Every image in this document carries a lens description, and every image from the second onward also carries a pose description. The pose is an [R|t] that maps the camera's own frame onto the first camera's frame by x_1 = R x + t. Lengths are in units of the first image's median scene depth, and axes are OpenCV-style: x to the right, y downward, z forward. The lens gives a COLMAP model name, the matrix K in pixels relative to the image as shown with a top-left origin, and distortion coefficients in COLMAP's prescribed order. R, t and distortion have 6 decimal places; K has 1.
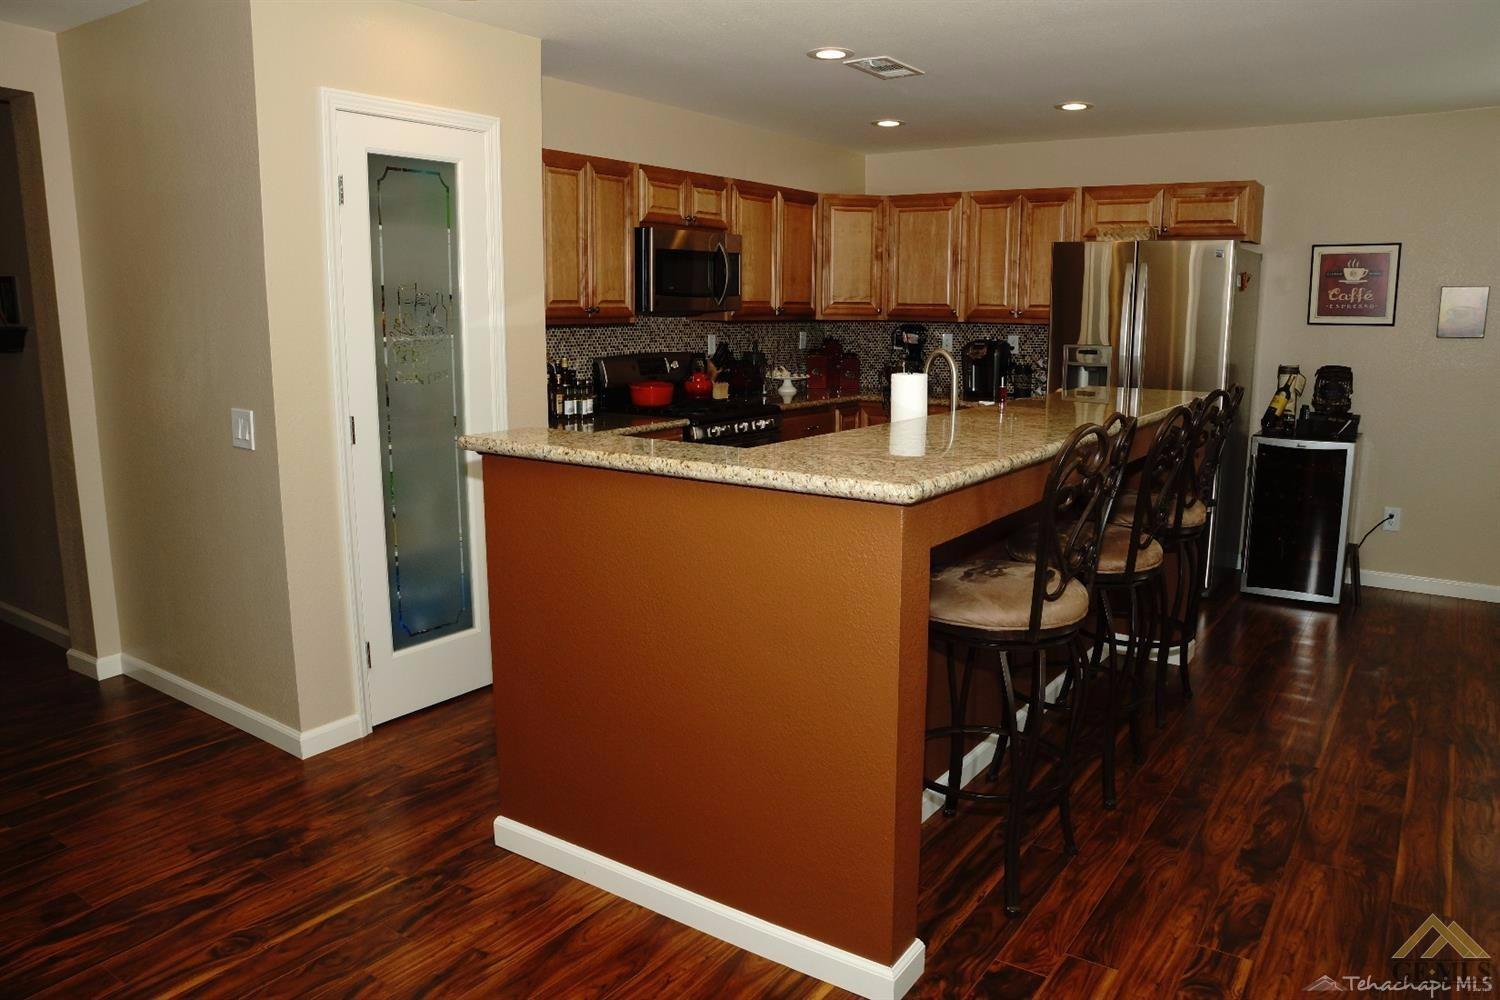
lens RADIAL K [[1047.6, 0, 750.0], [0, 1047.6, 500.0], [0, 0, 1]] dist [-0.162133, 0.115581]
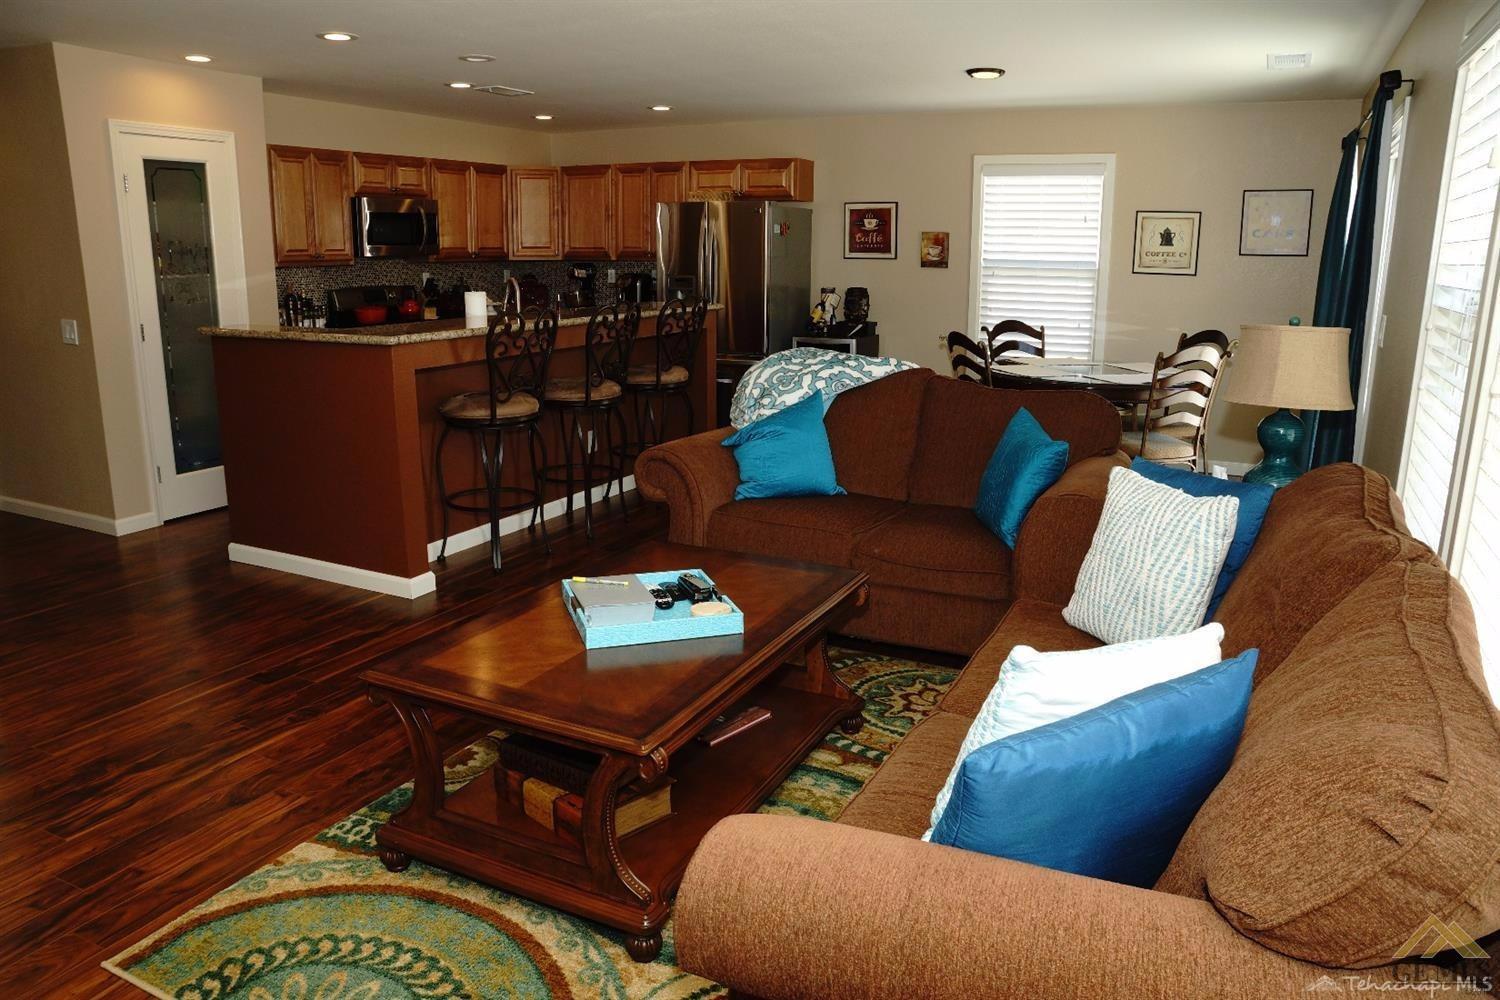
lens RADIAL K [[1047.6, 0, 750.0], [0, 1047.6, 500.0], [0, 0, 1]] dist [-0.162133, 0.115581]
pose [[0.989598, -0.029095, 0.140886, 0.222510], [0.021098, 0.998098, 0.057927, 0.082912], [-0.142303, -0.054352, 0.988330, -0.477261]]
